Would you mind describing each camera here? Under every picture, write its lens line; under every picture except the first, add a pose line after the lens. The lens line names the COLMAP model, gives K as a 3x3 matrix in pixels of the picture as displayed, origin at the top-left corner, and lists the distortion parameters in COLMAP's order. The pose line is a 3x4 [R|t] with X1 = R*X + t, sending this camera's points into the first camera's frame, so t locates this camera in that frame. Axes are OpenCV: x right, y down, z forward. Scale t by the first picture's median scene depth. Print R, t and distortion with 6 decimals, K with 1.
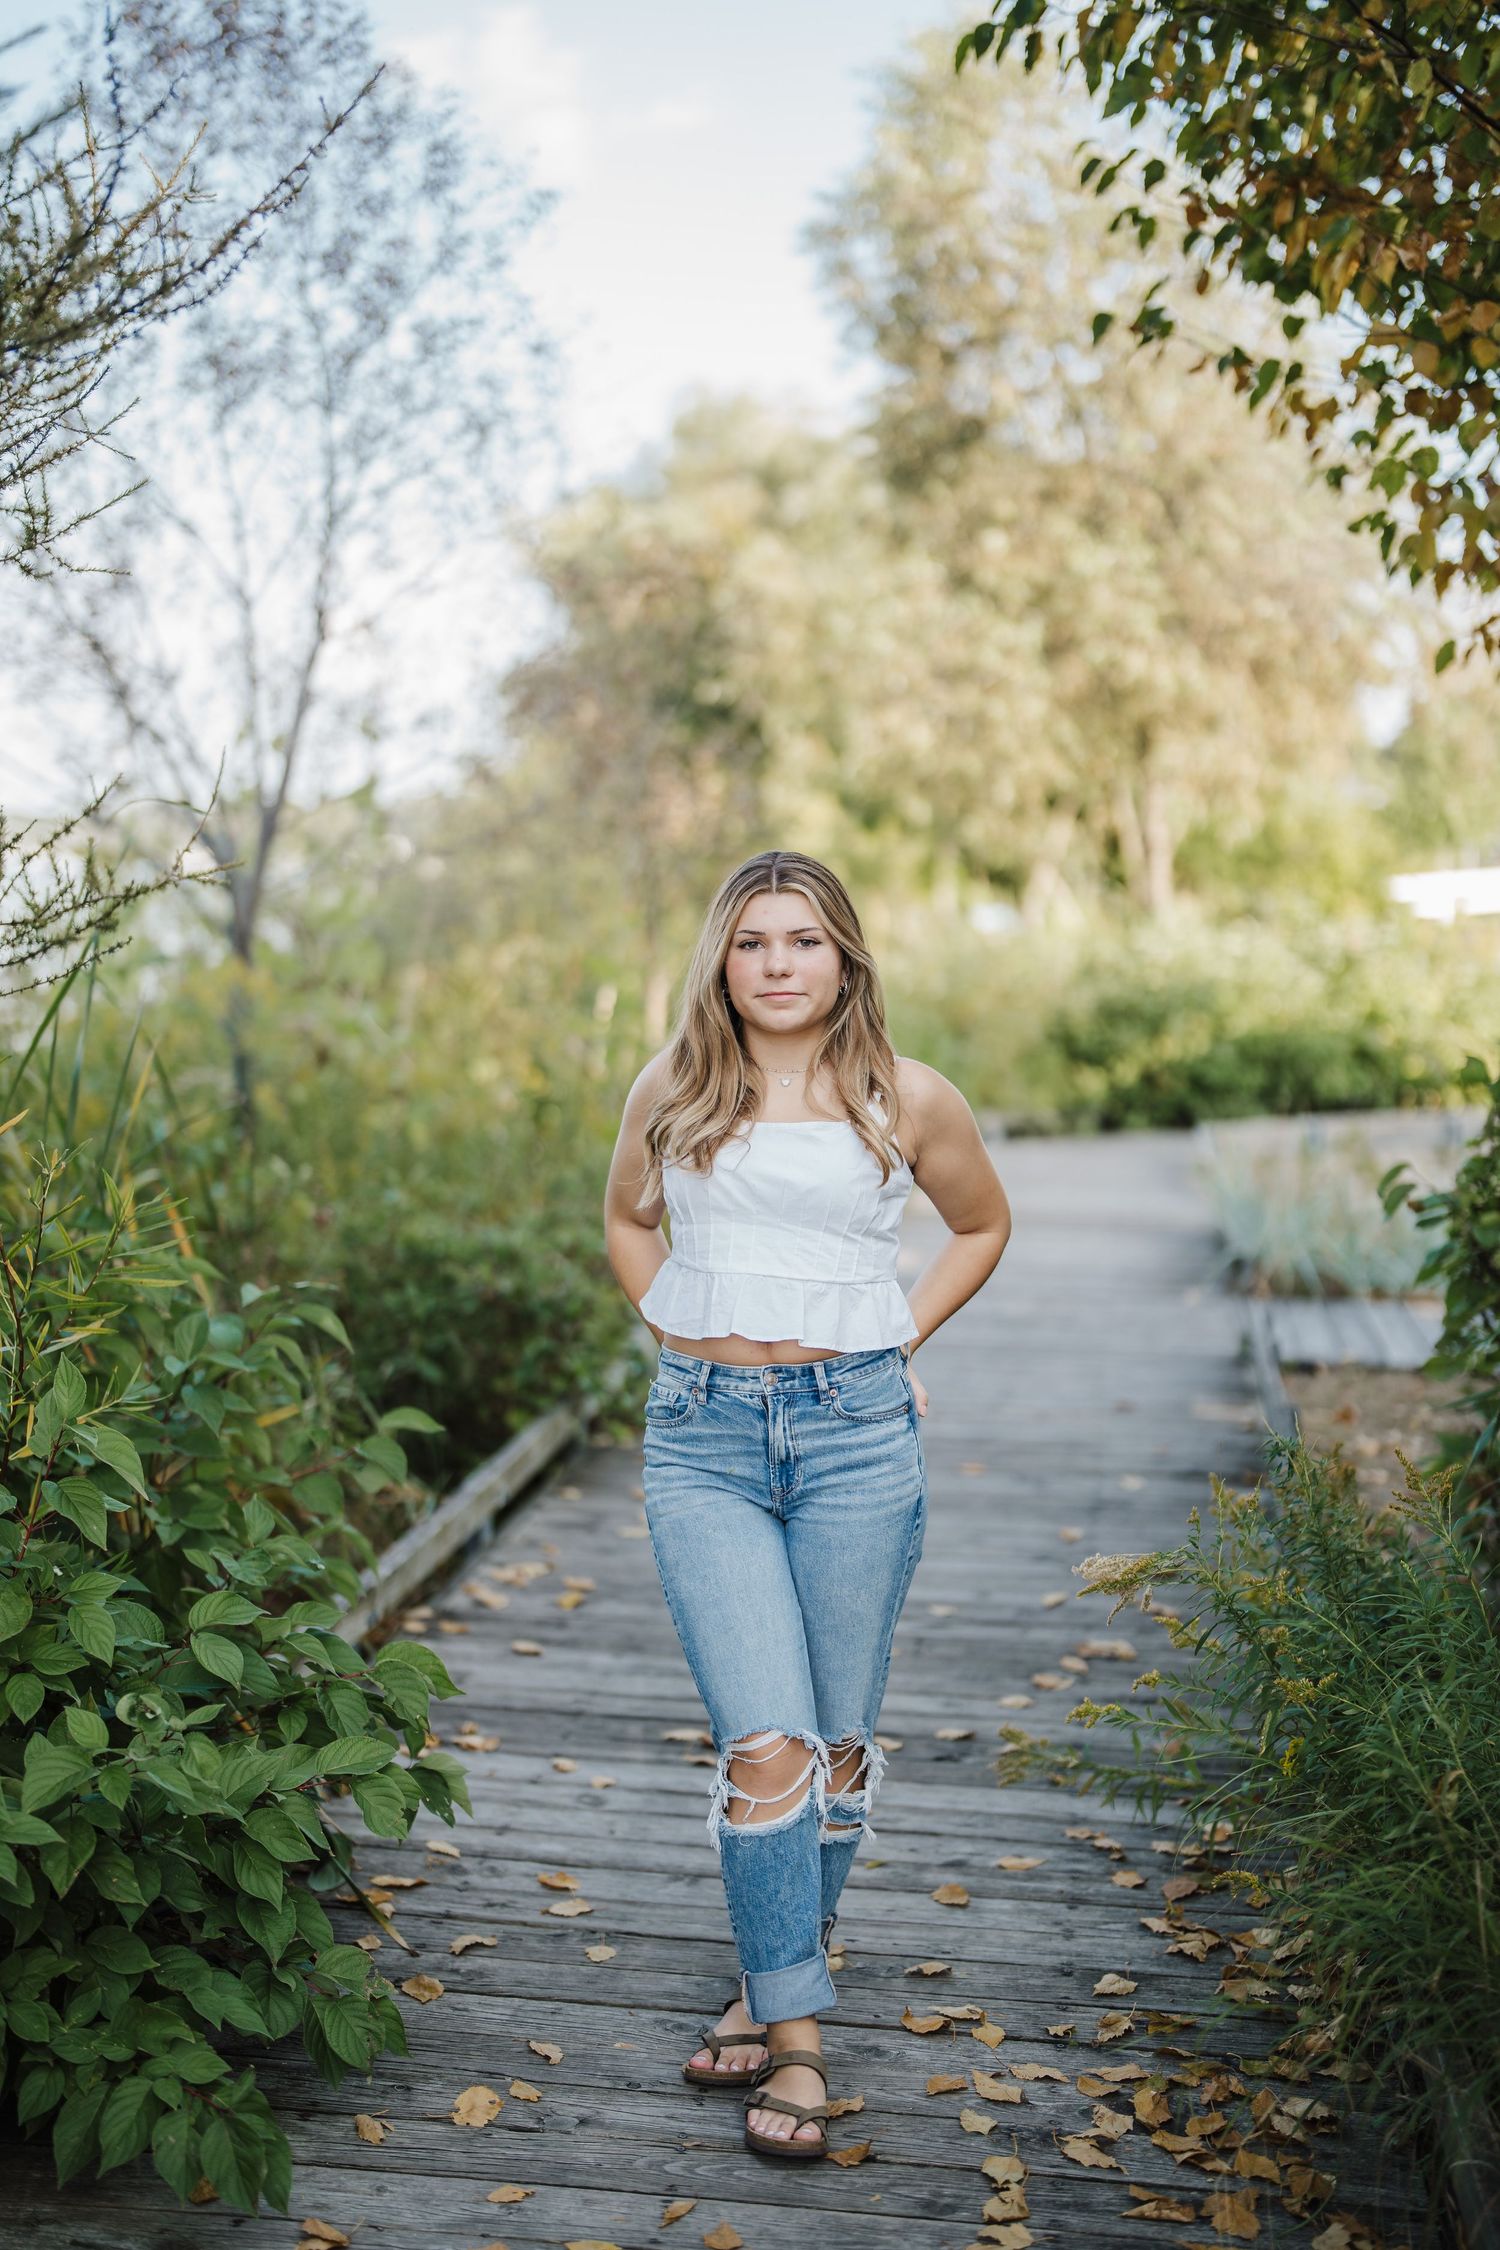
lens RADIAL K [[2810.7, 0, 750.0], [0, 2810.7, 1125.0], [0, 0, 1]] dist [-0.126164, 0.586983]
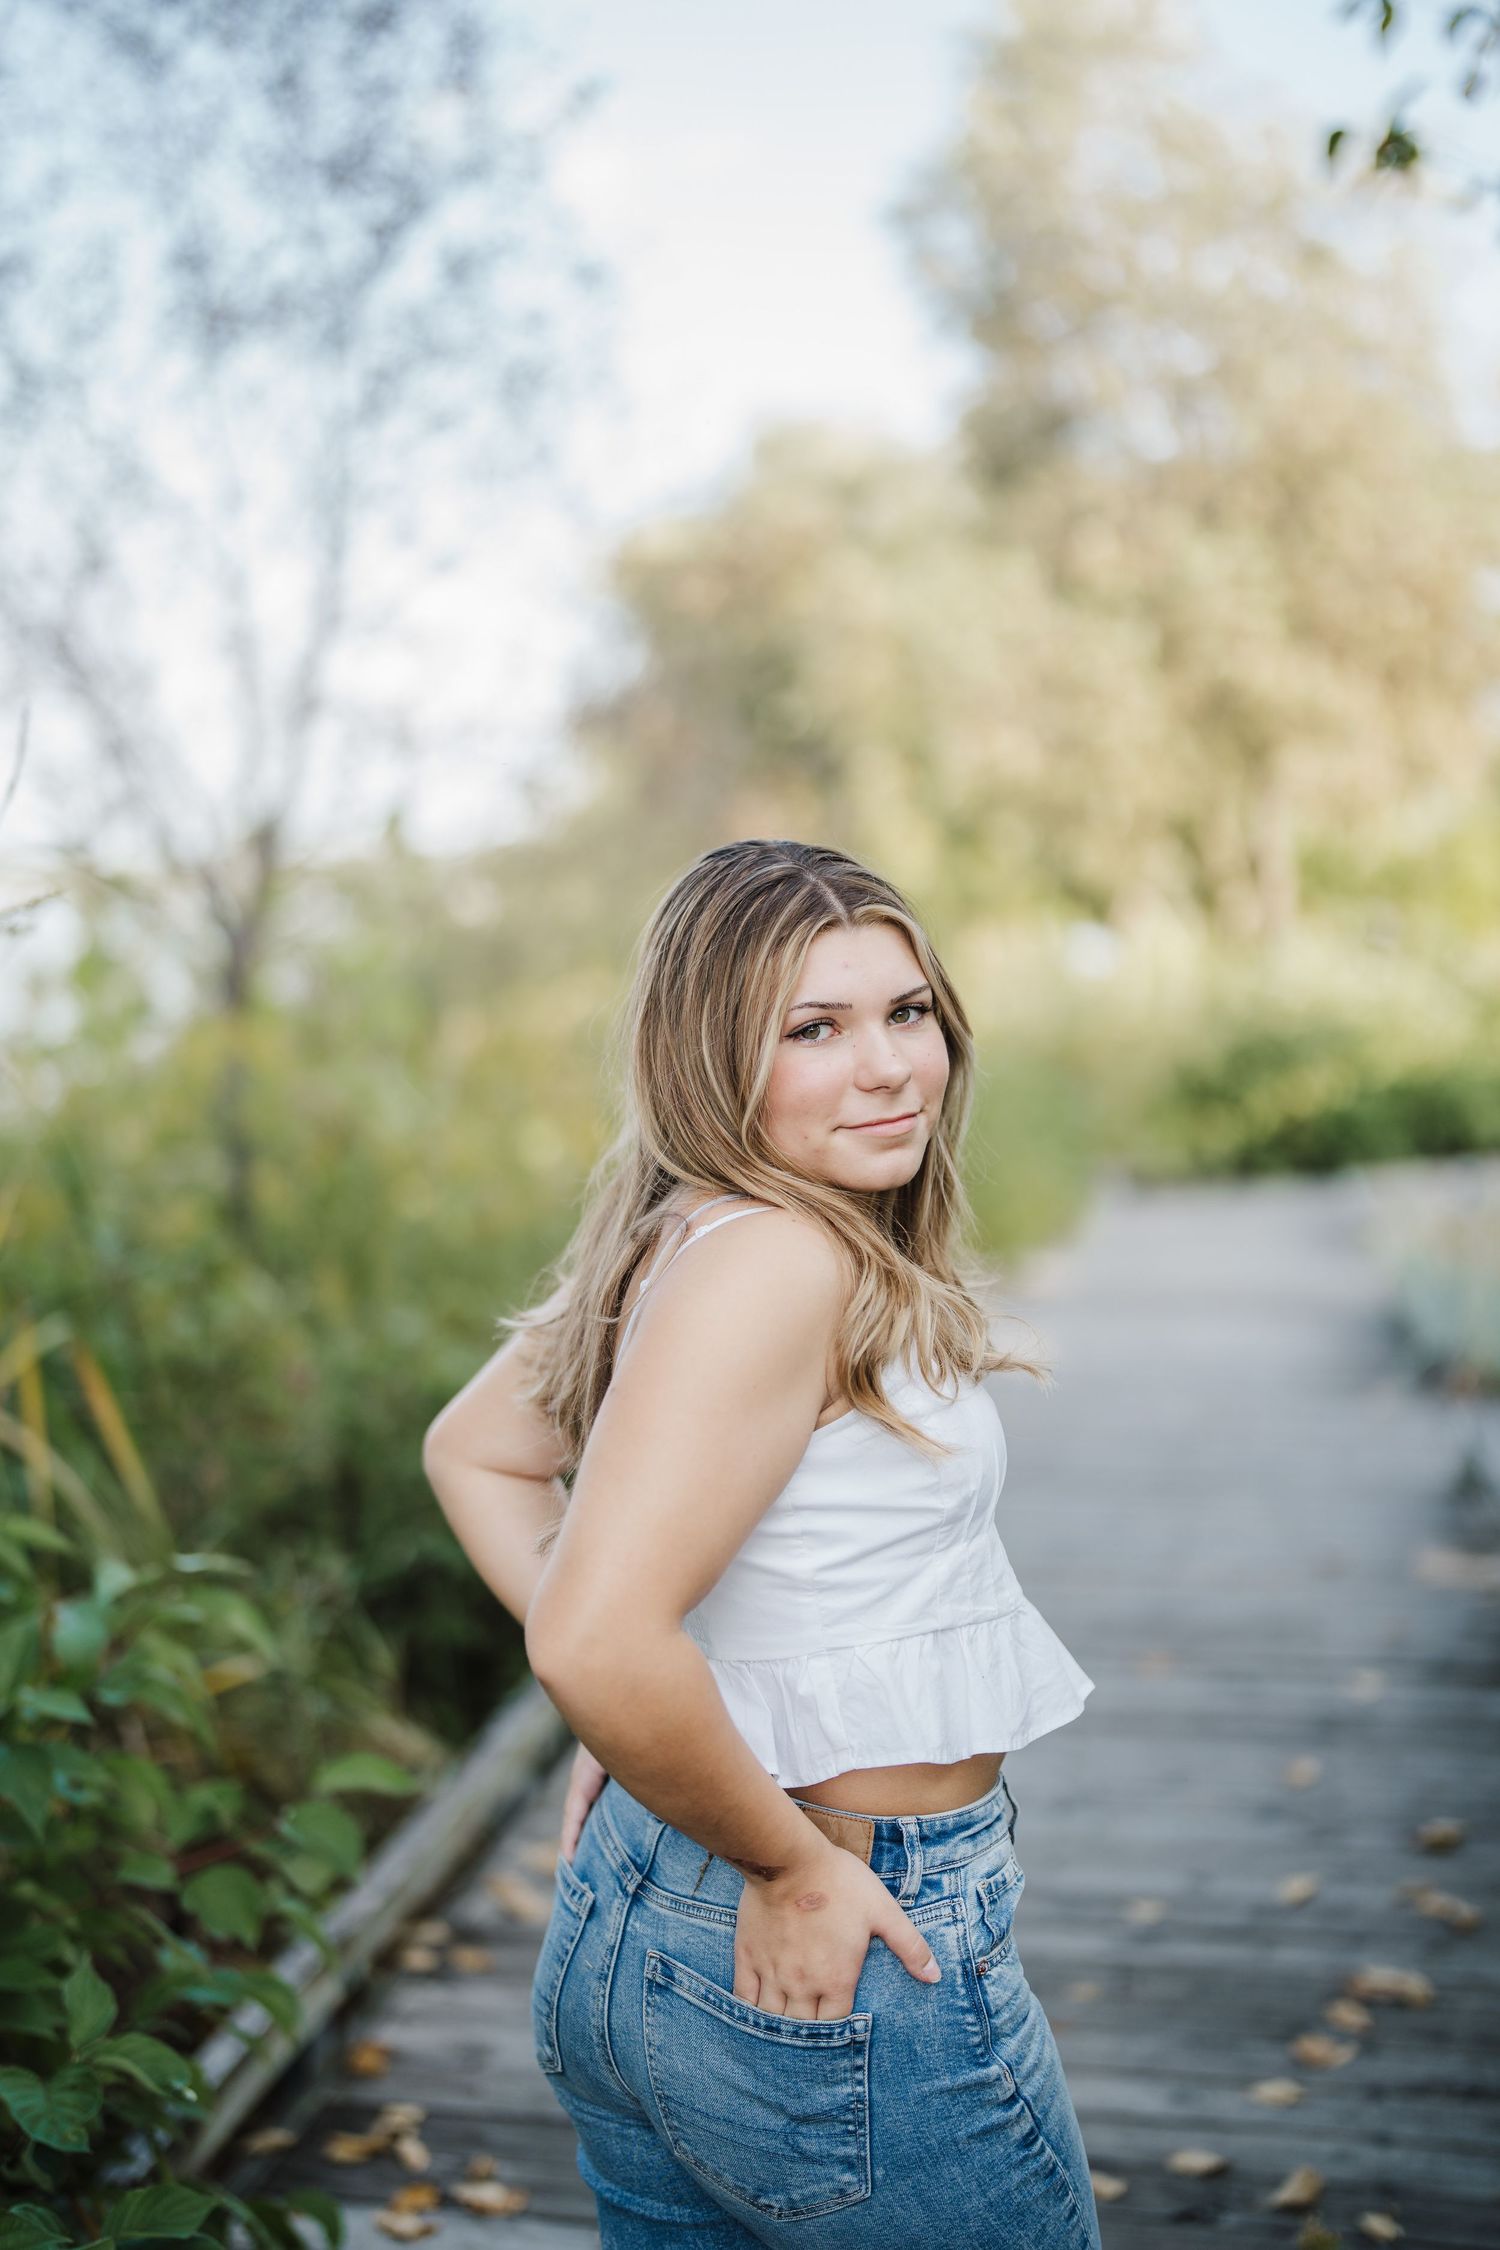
lens RADIAL K [[2810.7, 0, 750.0], [0, 2810.7, 1125.0], [0, 0, 1]] dist [-0.126164, 0.586983]
pose [[0.999427, -0.016250, -0.029695, -0.005708], [0.015897, 0.999800, -0.012102, -0.014099], [0.029885, 0.011623, 0.999486, 0.158727]]
